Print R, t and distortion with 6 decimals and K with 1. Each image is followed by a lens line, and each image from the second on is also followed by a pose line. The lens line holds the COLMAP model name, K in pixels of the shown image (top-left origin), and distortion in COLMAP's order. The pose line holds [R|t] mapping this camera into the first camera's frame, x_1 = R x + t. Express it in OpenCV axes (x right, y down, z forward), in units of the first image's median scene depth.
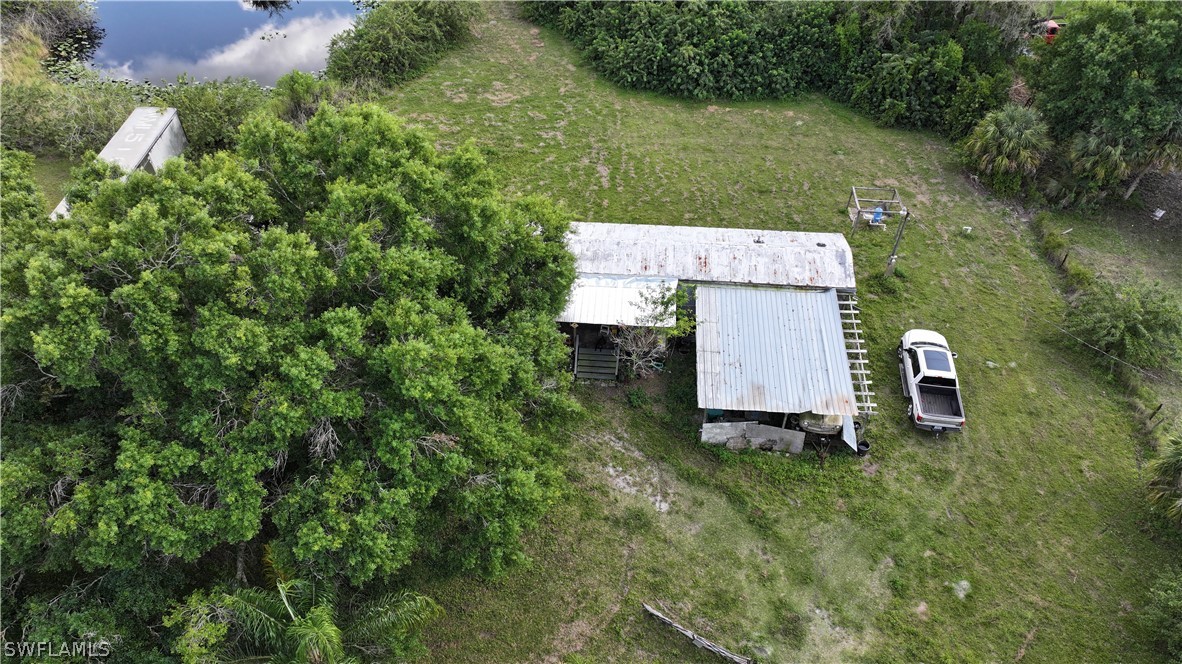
lens RADIAL K [[828.3, 0, 592.9], [0, 828.3, 328.1], [0, 0, 1]] dist [-0.001162, 0.010057]
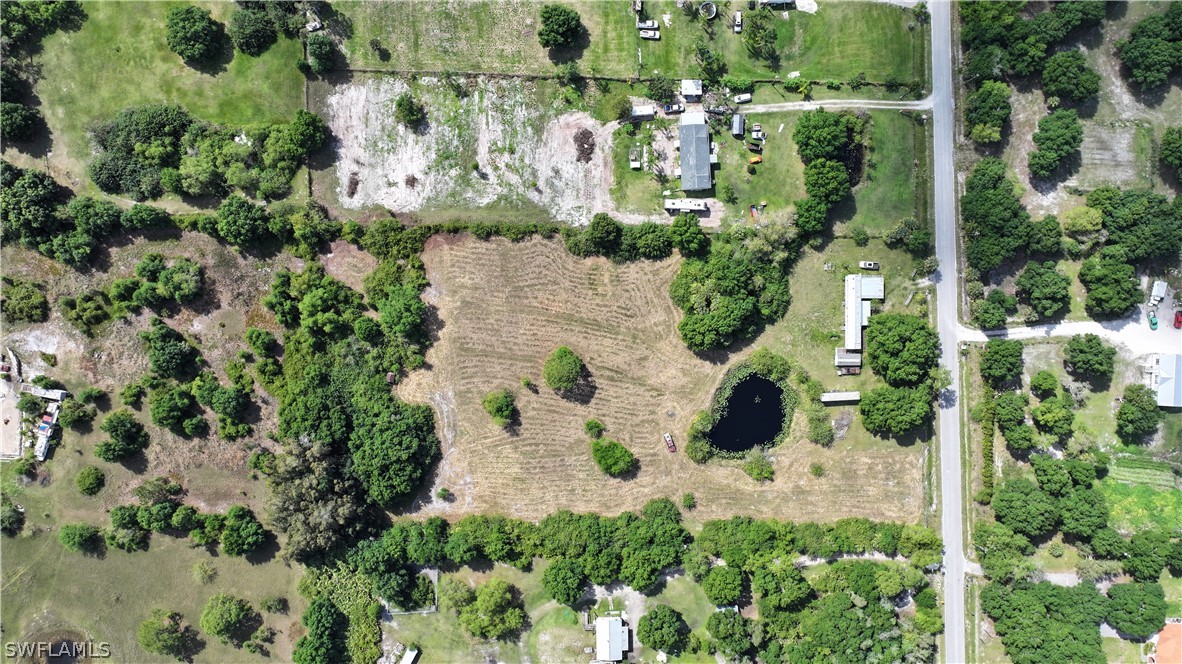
lens RADIAL K [[828.3, 0, 592.9], [0, 828.3, 328.1], [0, 0, 1]] dist [-0.001162, 0.010057]
pose [[-0.063321, -0.997744, 0.022282, -0.136895], [0.692895, -0.027883, 0.720499, -6.692970], [-0.718253, 0.061062, 0.693098, -2.169964]]
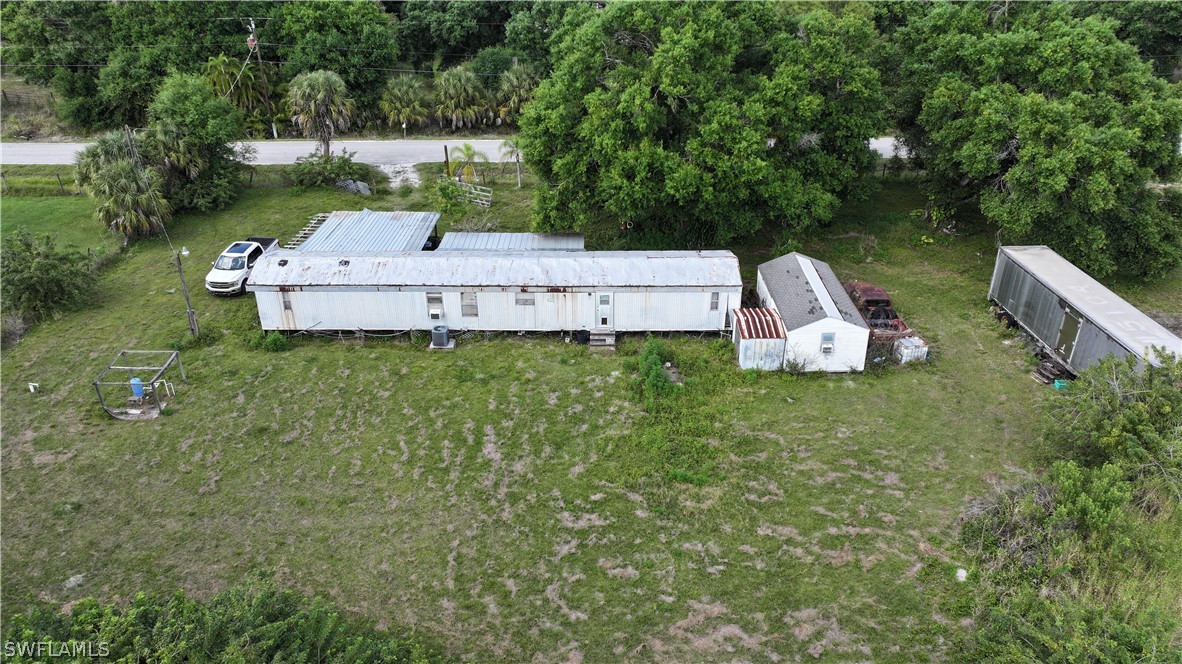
lens RADIAL K [[828.3, 0, 592.9], [0, 828.3, 328.1], [0, 0, 1]] dist [-0.001162, 0.010057]
pose [[-0.997844, 0.032889, -0.056802, -0.042921], [-0.044091, 0.305201, 0.951267, -1.116630], [0.048622, 0.951720, -0.303093, 1.493358]]
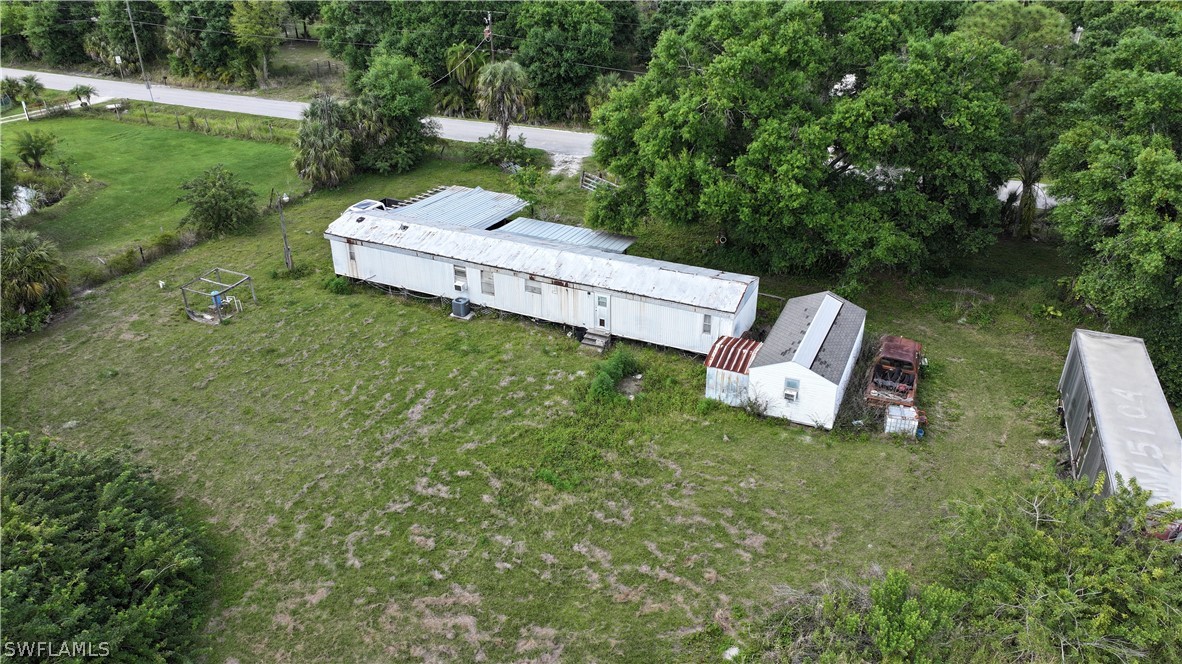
lens RADIAL K [[828.3, 0, 592.9], [0, 828.3, 328.1], [0, 0, 1]] dist [-0.001162, 0.010057]
pose [[-0.931536, -0.164907, 0.324110, -0.455455], [0.256495, 0.333842, 0.907061, -1.083305], [-0.257783, 0.928092, -0.268688, 1.461553]]
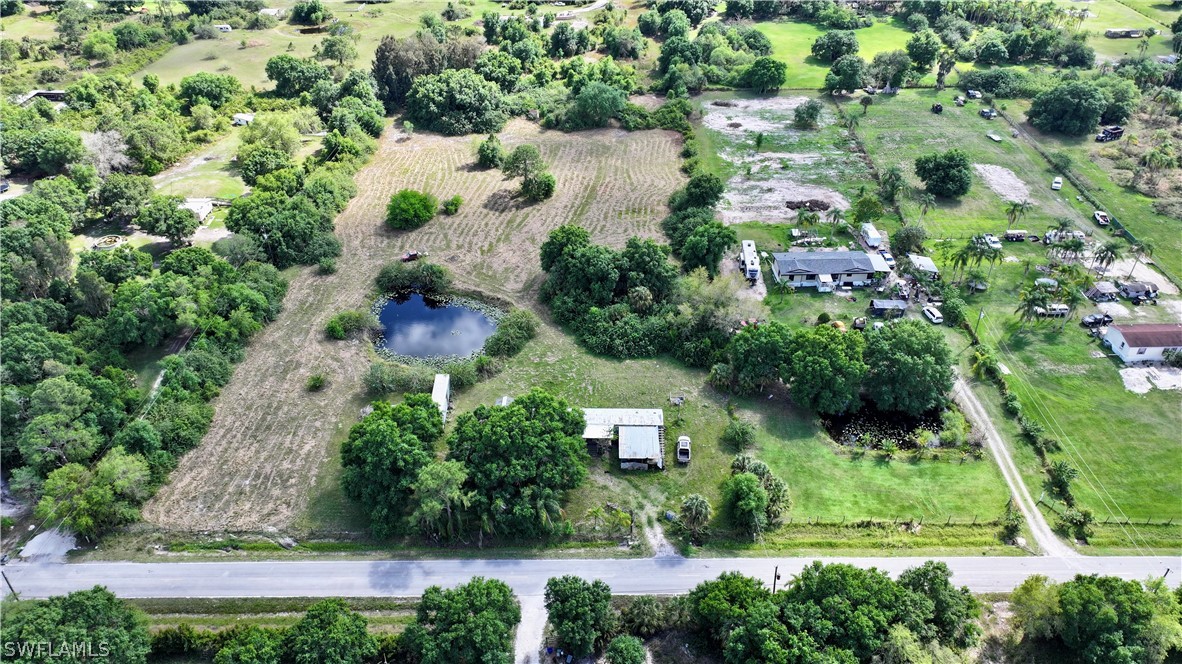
lens RADIAL K [[828.3, 0, 592.9], [0, 828.3, 328.1], [0, 0, 1]] dist [-0.001162, 0.010057]
pose [[0.998724, -0.035699, 0.035724, -0.102412], [0.041015, 0.986056, -0.161283, 0.105221], [-0.029468, 0.162543, 0.986261, -2.653356]]
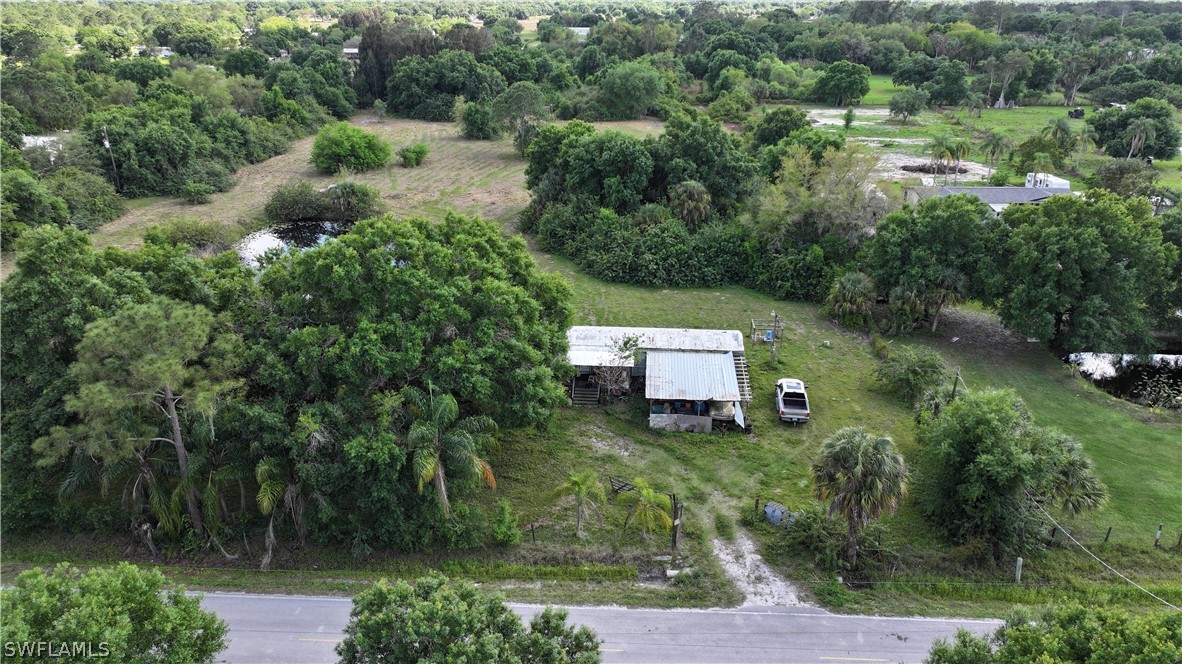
lens RADIAL K [[828.3, 0, 592.9], [0, 828.3, 328.1], [0, 0, 1]] dist [-0.001162, 0.010057]
pose [[0.999999, -0.001214, -0.001017, 0.020208], [0.000744, 0.927119, -0.374767, 0.536449], [0.001398, 0.374766, 0.927118, -0.549030]]
